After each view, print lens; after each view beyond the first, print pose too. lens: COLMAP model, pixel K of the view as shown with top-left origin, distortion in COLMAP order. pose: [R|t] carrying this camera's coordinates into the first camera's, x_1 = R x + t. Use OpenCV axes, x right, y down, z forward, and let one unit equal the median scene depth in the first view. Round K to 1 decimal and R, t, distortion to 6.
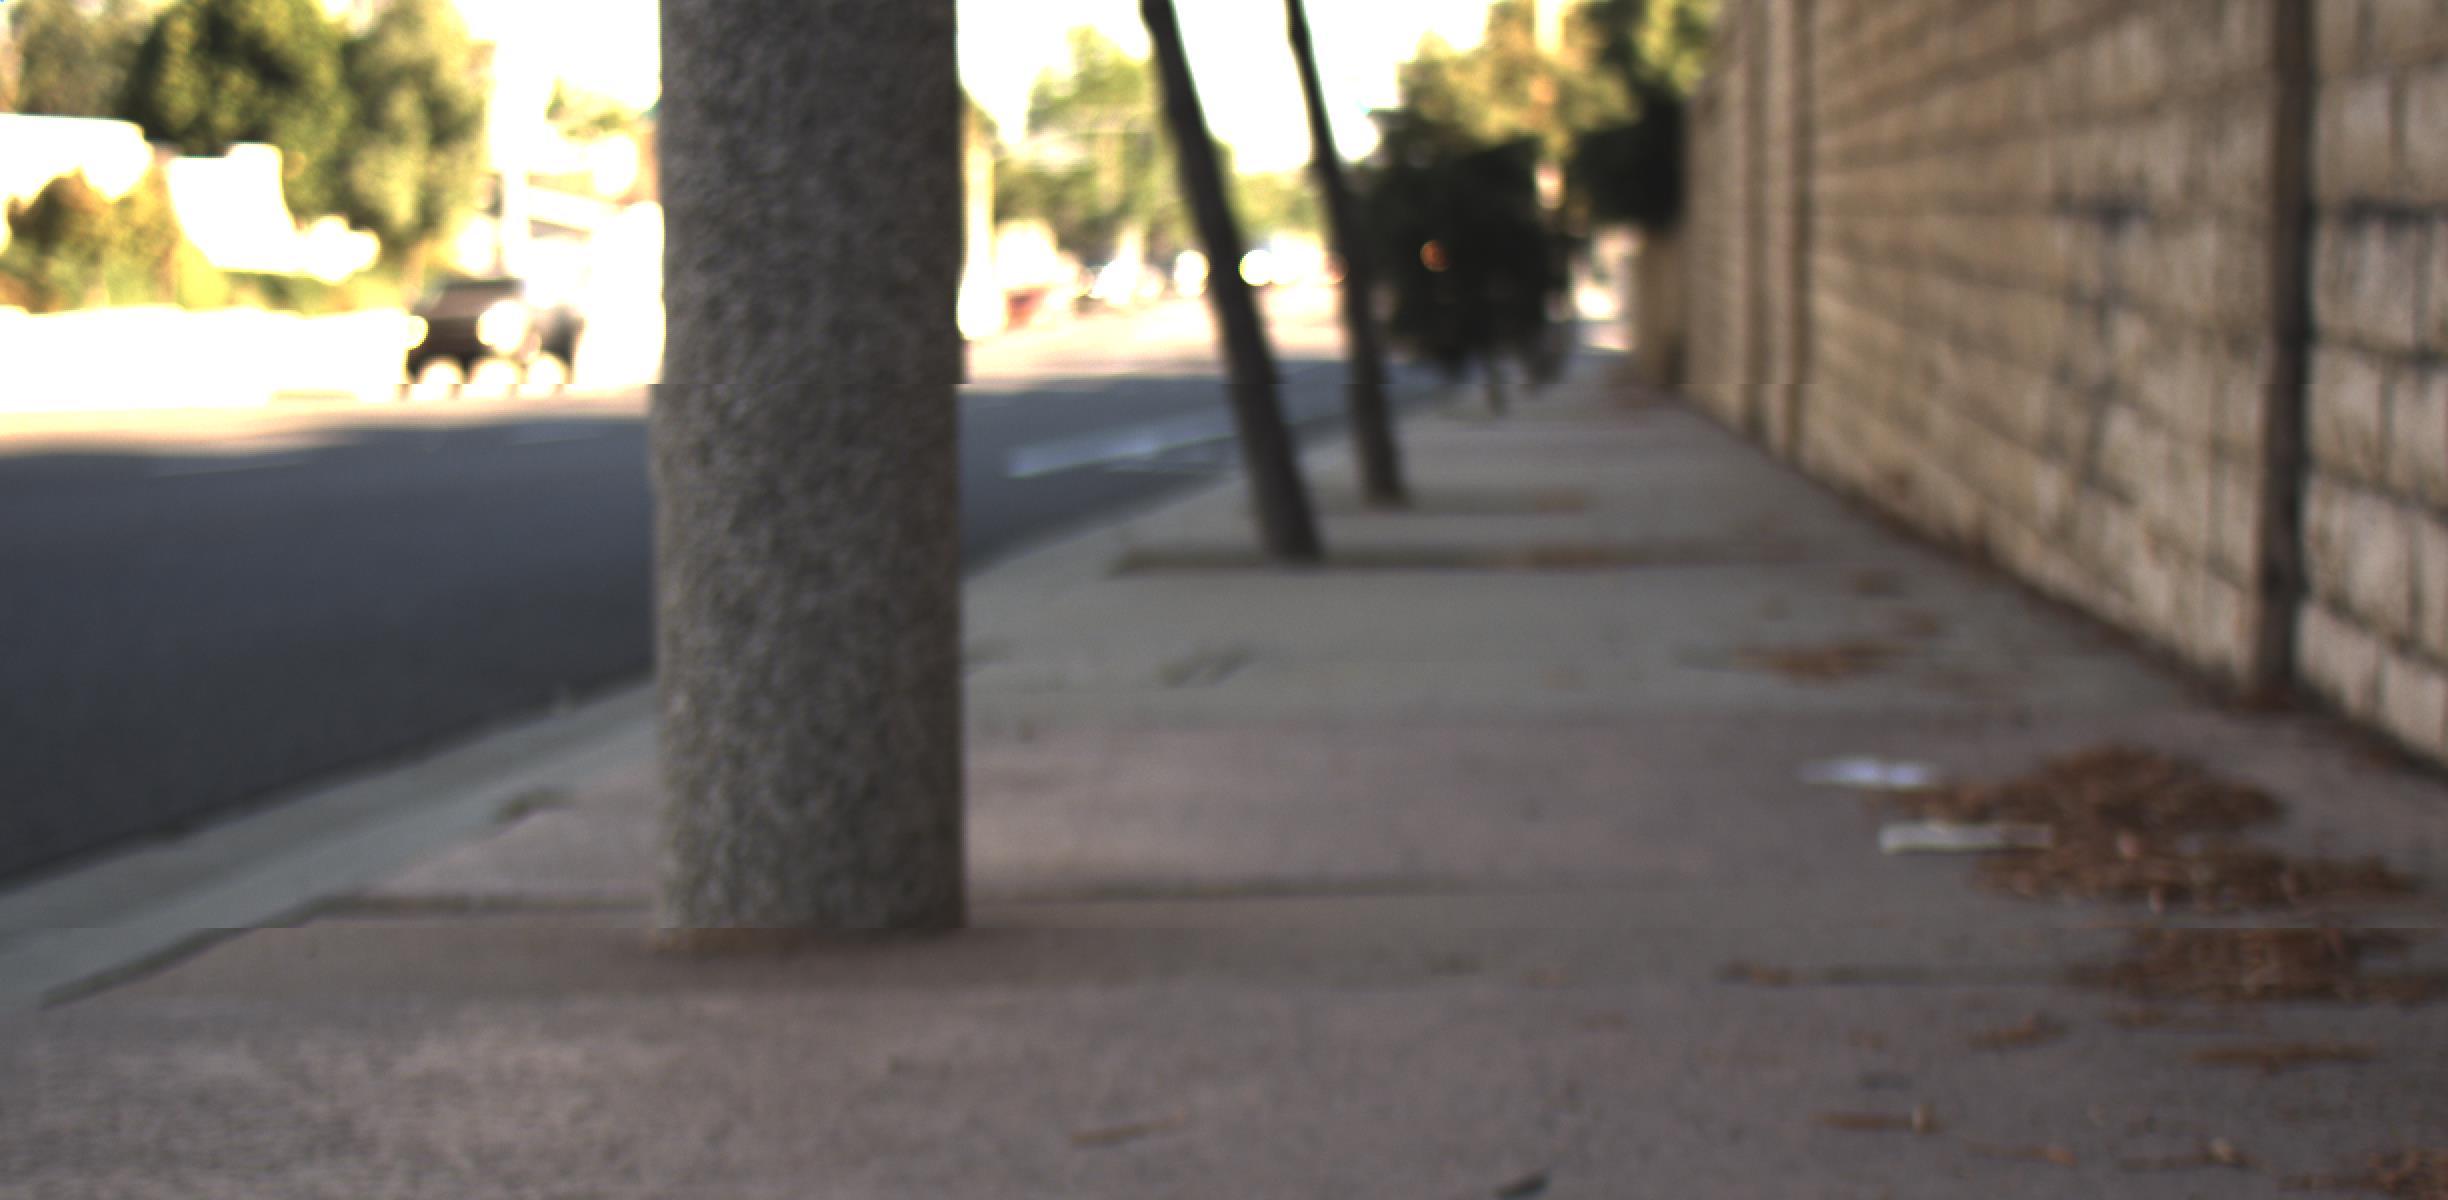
lens RADIAL K [[5542.1, 0, 1224.0], [0, 5542.1, 600.0], [0, 0, 1]] dist [-0.007196, -0.187506]
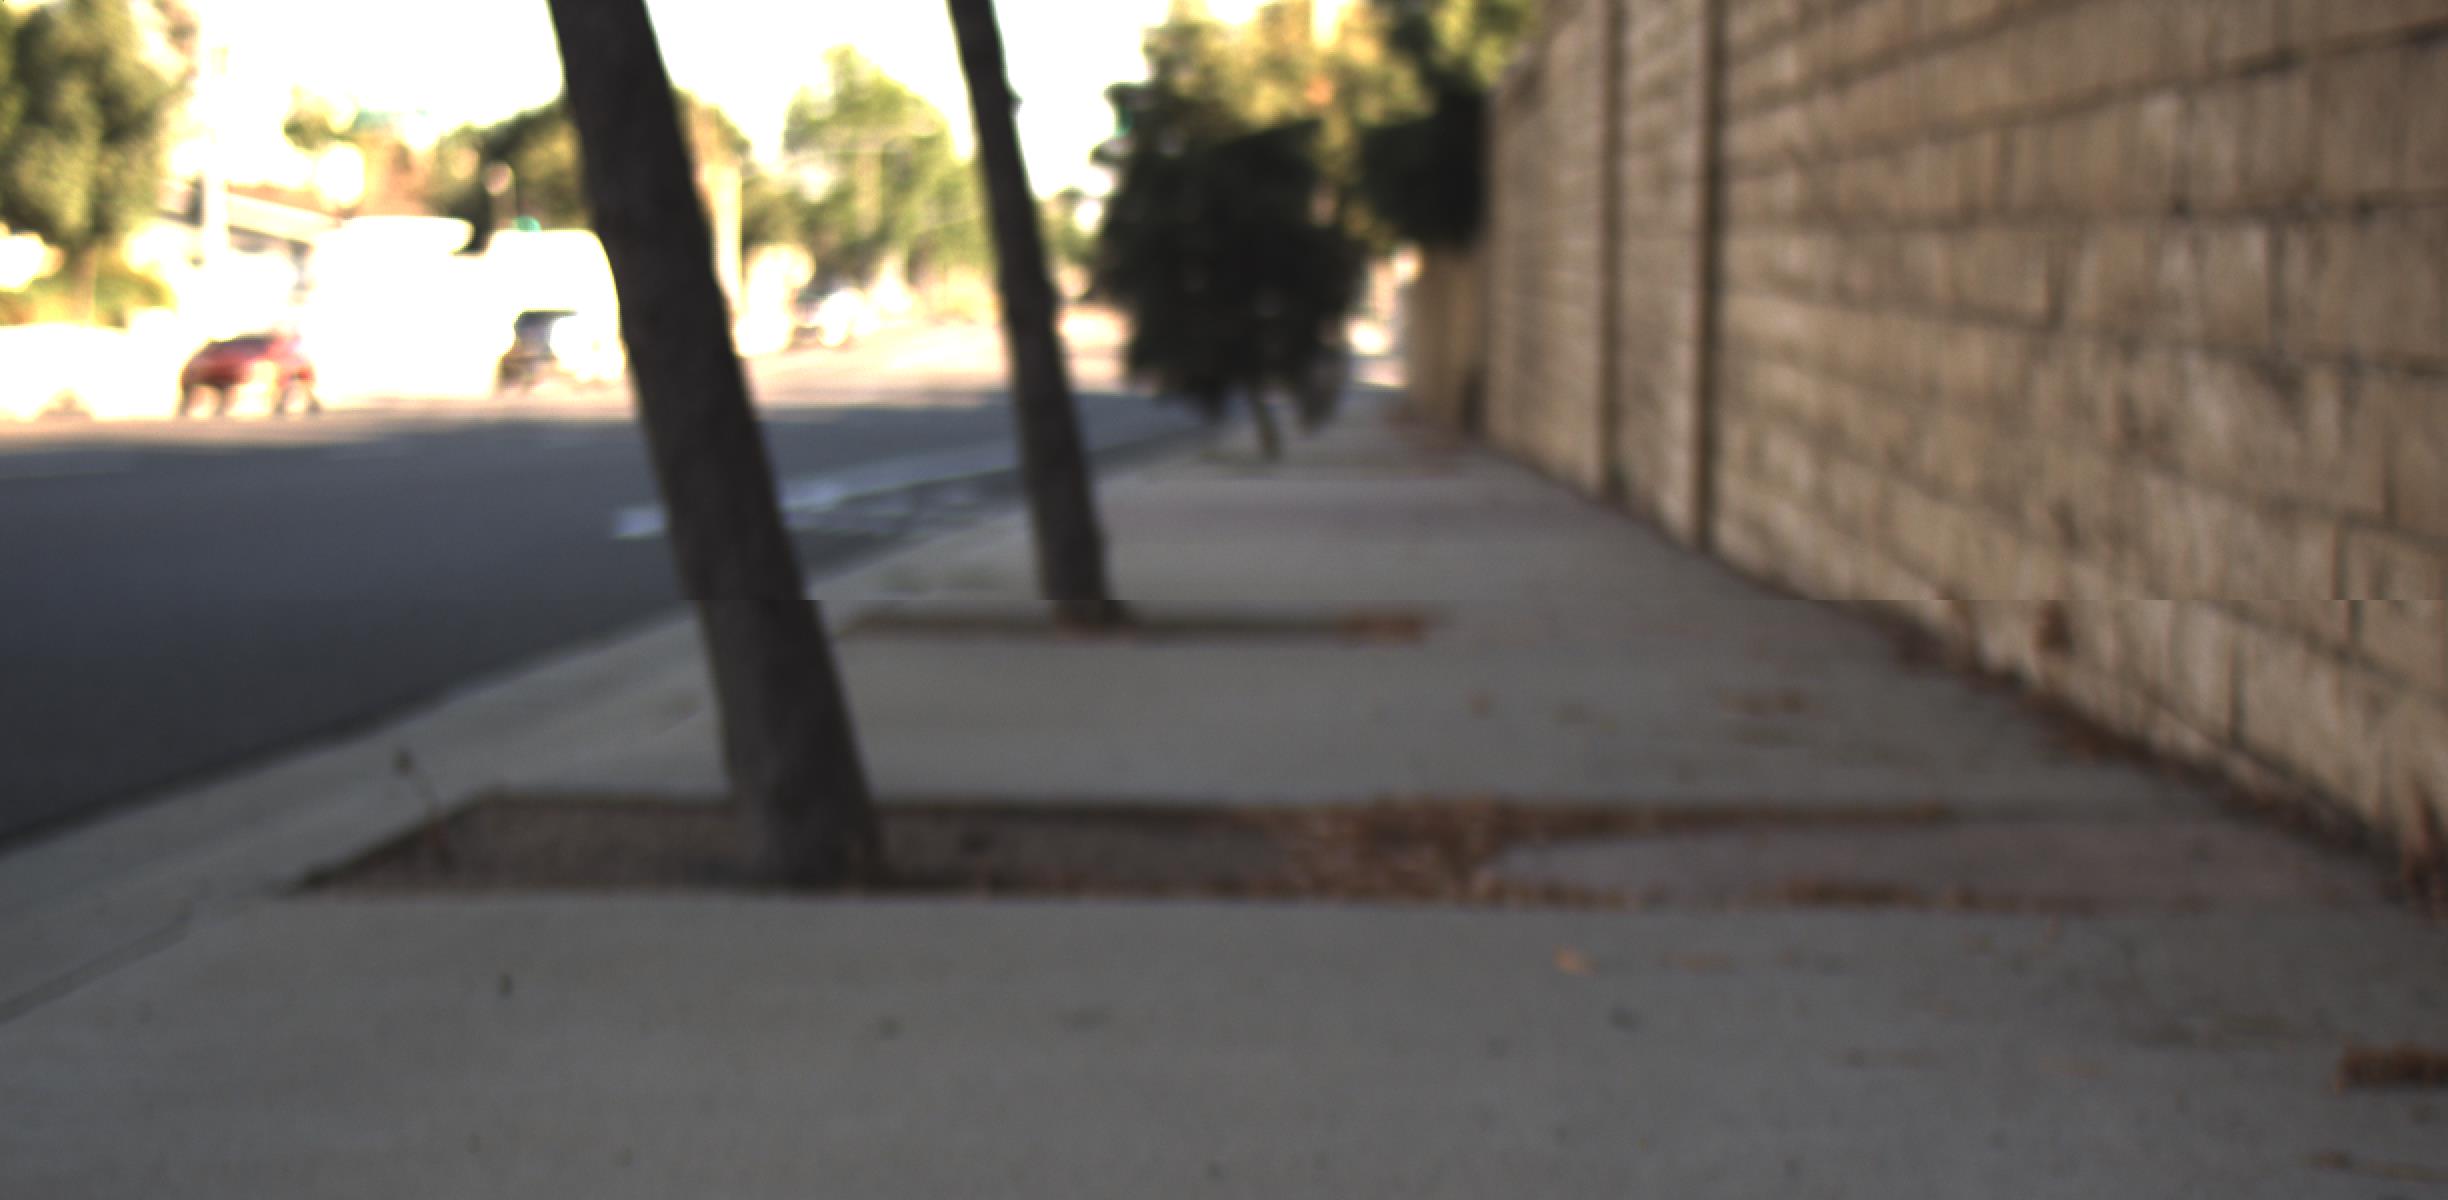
lens RADIAL K [[2445.4, 0, 1224.0], [0, 2445.4, 600.0], [0, 0, 1]] dist [0.004470, 0.005099]
pose [[0.999230, 0.011091, 0.037644, 0.028942], [-0.012585, 0.999133, 0.039687, -0.026198], [-0.037171, -0.040130, 0.998503, 0.616070]]
